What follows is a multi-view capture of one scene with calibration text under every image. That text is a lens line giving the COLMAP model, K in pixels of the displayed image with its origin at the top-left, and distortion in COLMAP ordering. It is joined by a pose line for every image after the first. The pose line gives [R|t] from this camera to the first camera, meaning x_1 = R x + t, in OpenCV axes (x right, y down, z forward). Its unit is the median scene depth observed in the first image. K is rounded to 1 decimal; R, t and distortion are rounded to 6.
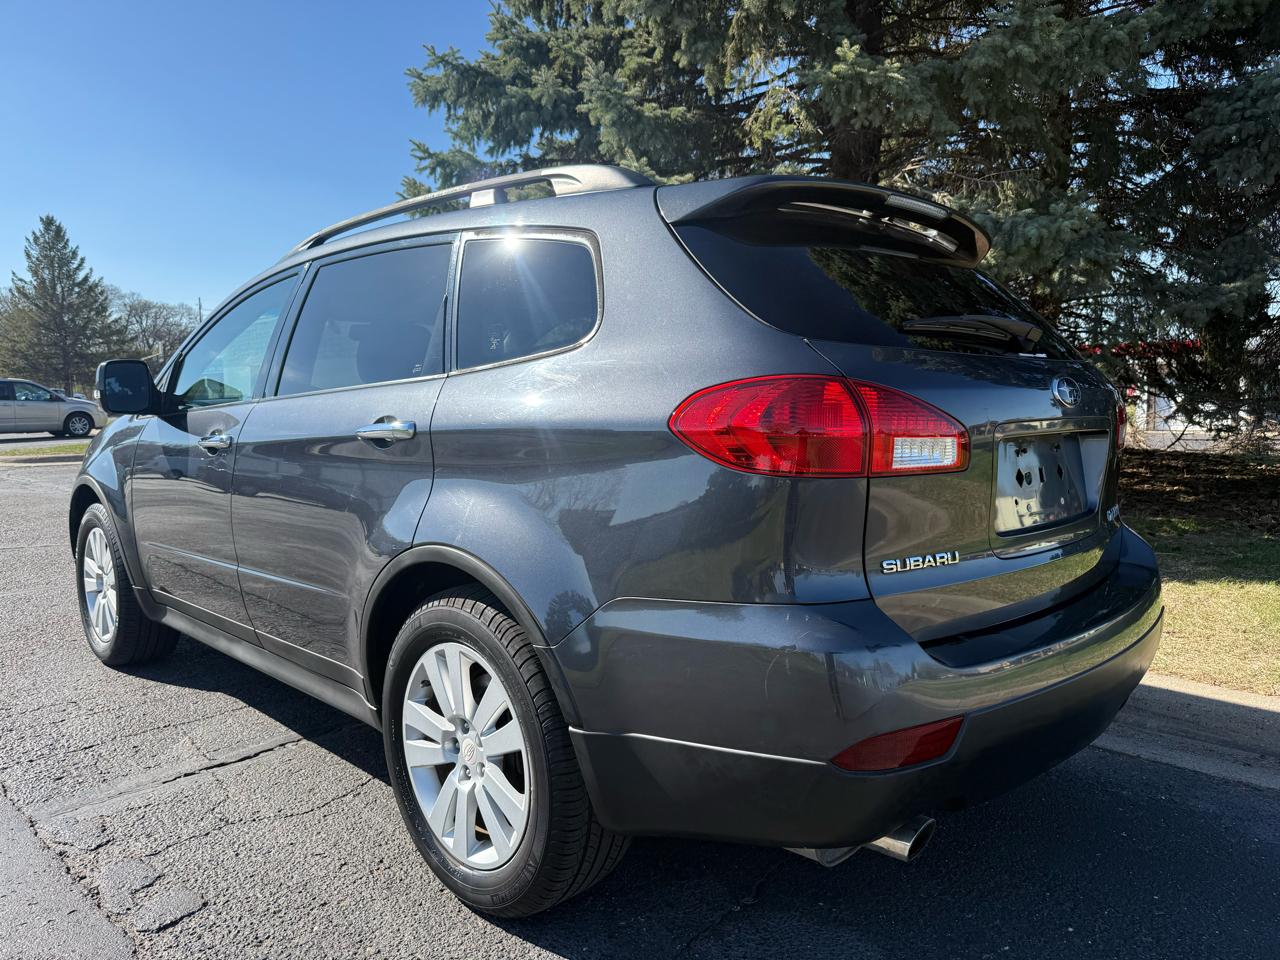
lens RADIAL K [[914.3, 0, 652.8], [0, 914.3, 504.7], [0, 0, 1]] dist [0.012990, -0.018480]
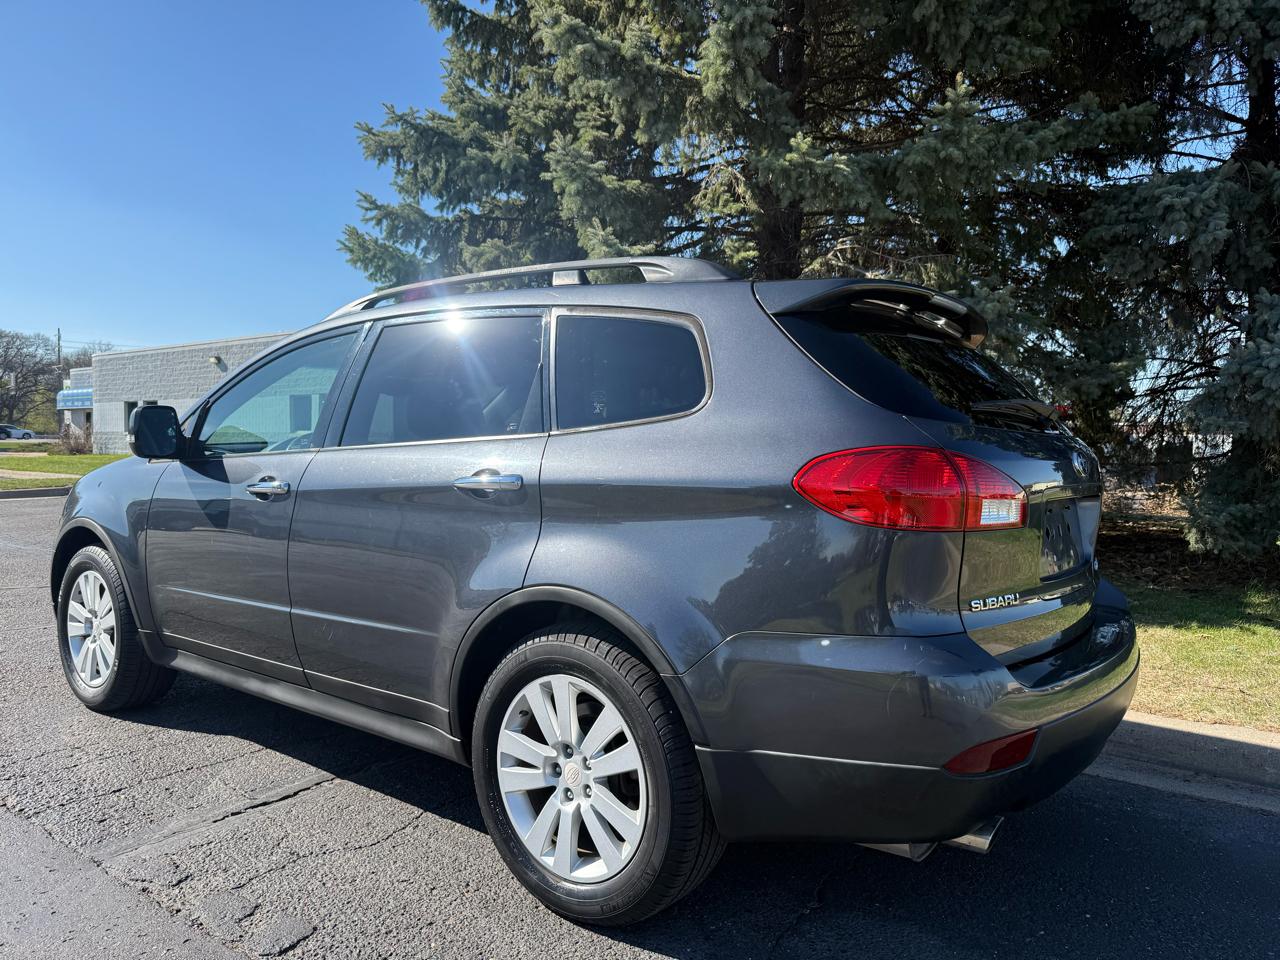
lens RADIAL K [[914.3, 0, 655.6], [0, 914.3, 505.0], [0, 0, 1]] dist [0.012990, -0.018480]
pose [[0.991462, 0.016391, 0.129359, -0.174706], [-0.009503, 0.998513, -0.053685, 0.002214], [-0.130047, 0.051998, 0.990143, -0.084326]]
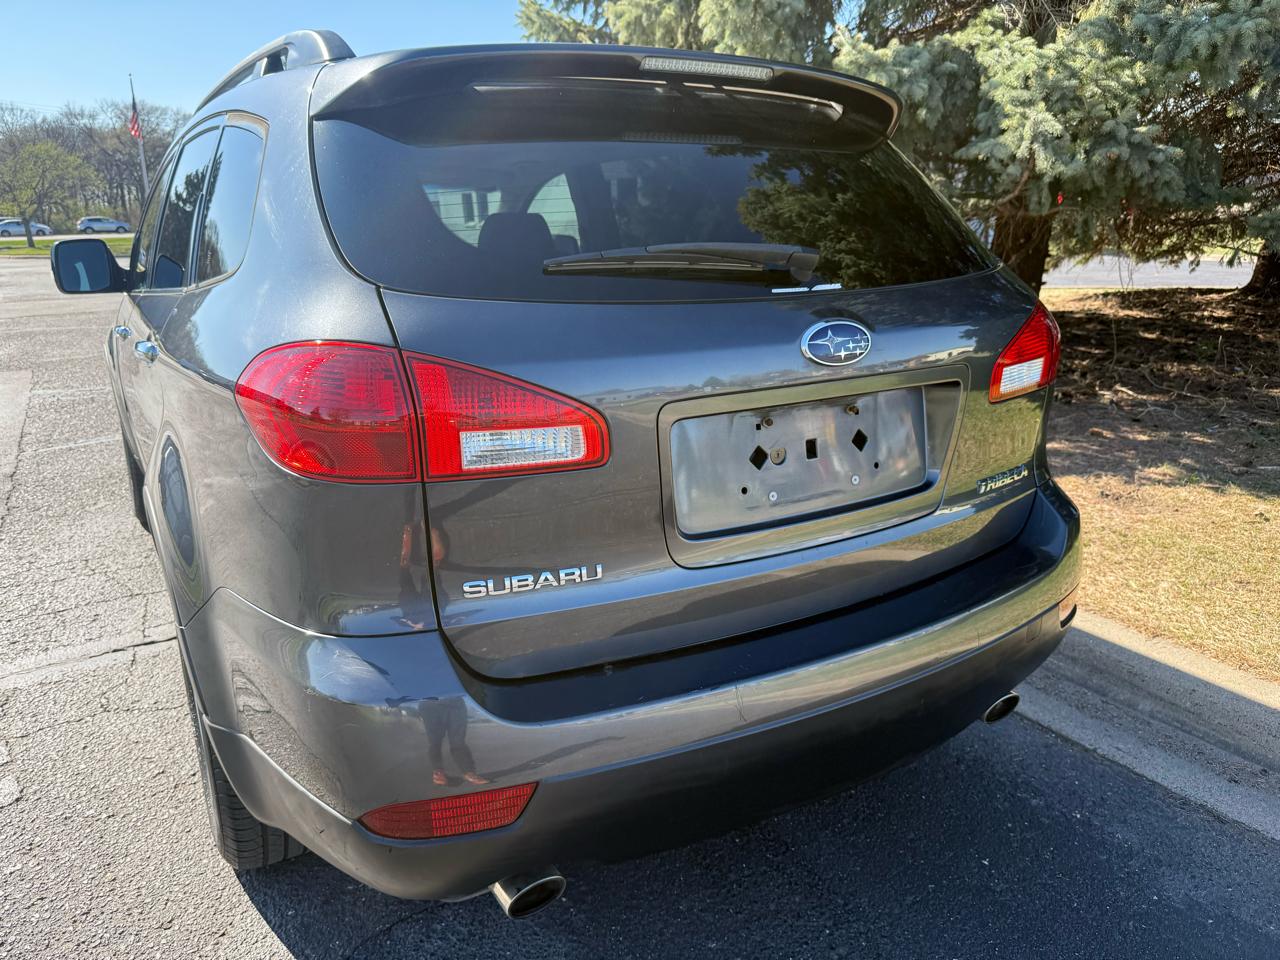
lens RADIAL K [[914.3, 0, 644.3], [0, 914.3, 503.7], [0, 0, 1]] dist [0.012990, -0.018480]
pose [[0.969403, 0.069974, -0.235291, 0.316768], [-0.025321, 0.981902, 0.187687, -0.085971], [0.244166, -0.175986, 0.953631, 0.157425]]
